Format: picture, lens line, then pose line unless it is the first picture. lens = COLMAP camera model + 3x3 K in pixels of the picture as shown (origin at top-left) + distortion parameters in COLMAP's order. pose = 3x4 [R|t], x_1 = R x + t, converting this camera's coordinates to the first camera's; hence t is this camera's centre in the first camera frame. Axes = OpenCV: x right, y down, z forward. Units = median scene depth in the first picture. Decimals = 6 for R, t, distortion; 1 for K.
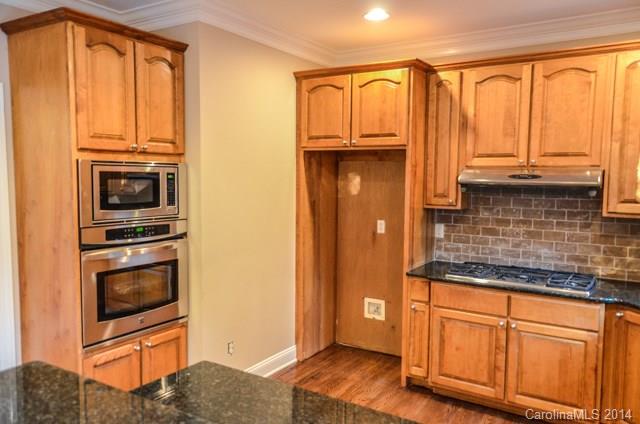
lens RADIAL K [[502.6, 0, 321.3], [0, 502.6, 214.8], [0, 0, 1]] dist [0.029414, 0.008027]
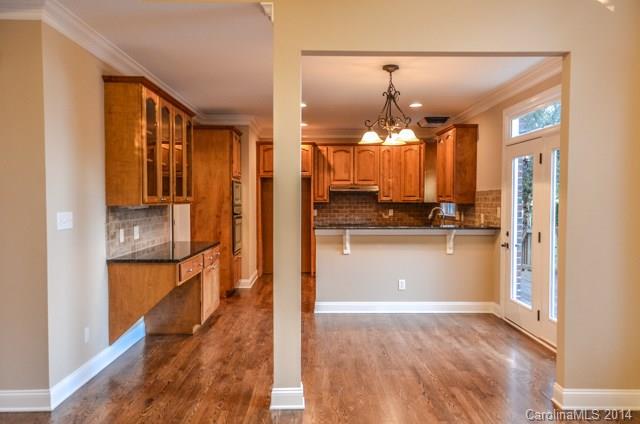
lens RADIAL K [[509.5, 0, 321.8], [0, 509.5, 214.1], [0, 0, 1]] dist [0.027771, 0.003340]
pose [[0.835171, -0.028074, 0.549273, -1.176954], [0.054854, 0.997969, -0.032398, 0.133835], [-0.547248, 0.057188, 0.835014, -1.109567]]
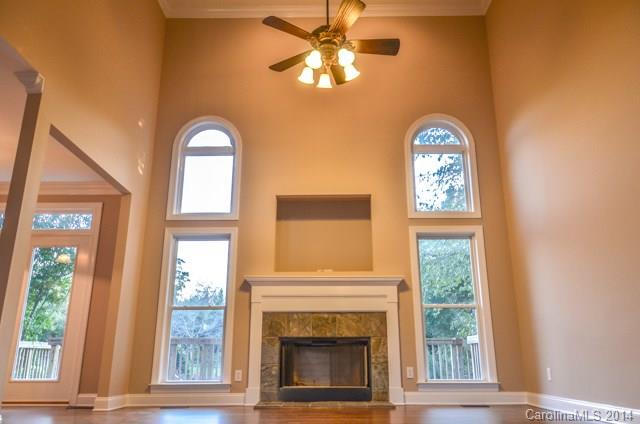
lens RADIAL K [[493.4, 0, 321.4], [0, 493.4, 214.8], [0, 0, 1]] dist [0.021192, 0.002072]
pose [[-0.528508, 0.231039, 0.816885, -1.916001], [0.066901, 0.970596, -0.231230, 0.316534], [-0.846288, -0.067557, -0.528424, -0.250413]]
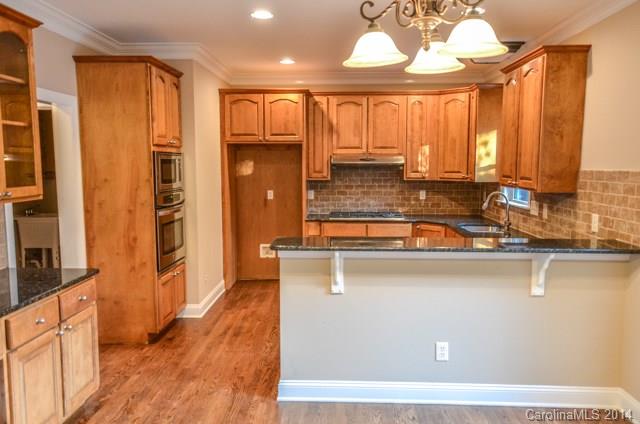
lens RADIAL K [[509.5, 0, 321.8], [0, 509.5, 214.1], [0, 0, 1]] dist [0.027771, 0.003340]
pose [[0.865335, -0.063641, 0.497136, -0.623860], [0.051066, 0.997939, 0.038864, 0.037510], [-0.498585, -0.008243, 0.866802, -0.473693]]
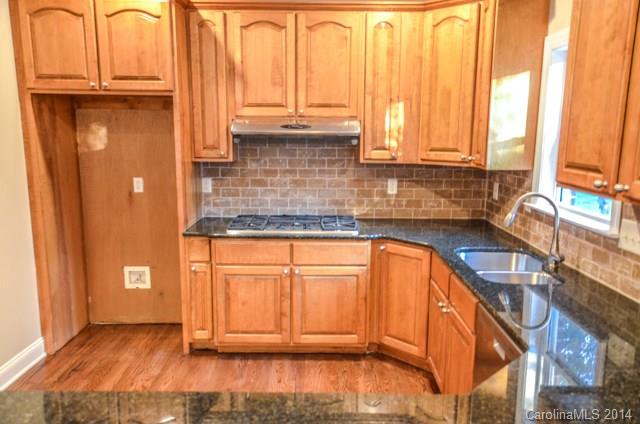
lens RADIAL K [[502.6, 0, 321.3], [0, 502.6, 214.8], [0, 0, 1]] dist [0.029414, 0.008027]
pose [[0.845819, -0.093659, 0.525185, -0.098926], [0.045946, 0.993599, 0.103196, -0.001156], [-0.531488, -0.063155, 0.844708, 0.097208]]
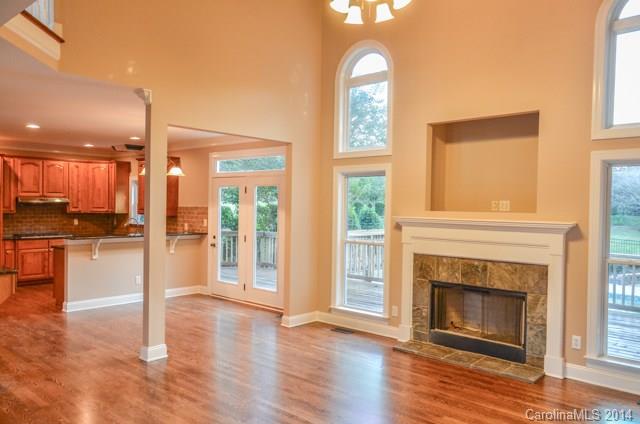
lens RADIAL K [[493.4, 0, 321.4], [0, 493.4, 214.8], [0, 0, 1]] dist [0.021192, 0.002072]
pose [[0.169614, -0.029833, 0.985059, -2.009279], [0.068775, 0.997463, 0.018367, 0.061606], [-0.983108, 0.064632, 0.171236, -0.973628]]
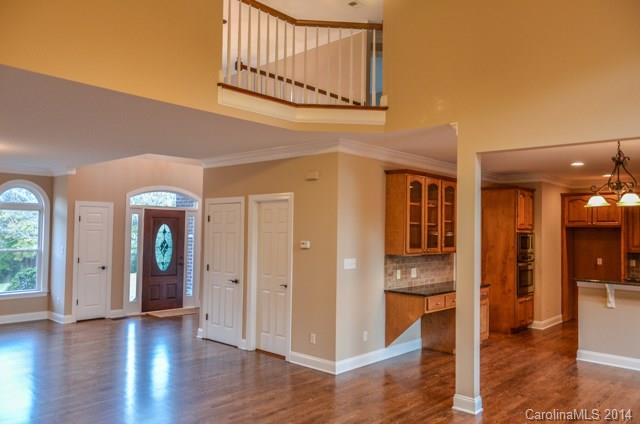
lens RADIAL K [[493.4, 0, 321.4], [0, 493.4, 214.8], [0, 0, 1]] dist [0.021192, 0.002072]
pose [[0.984940, -0.000740, -0.172892, -0.852475], [-0.019318, 0.993258, -0.114305, 0.113443], [0.171811, 0.115924, 0.978286, -1.623304]]
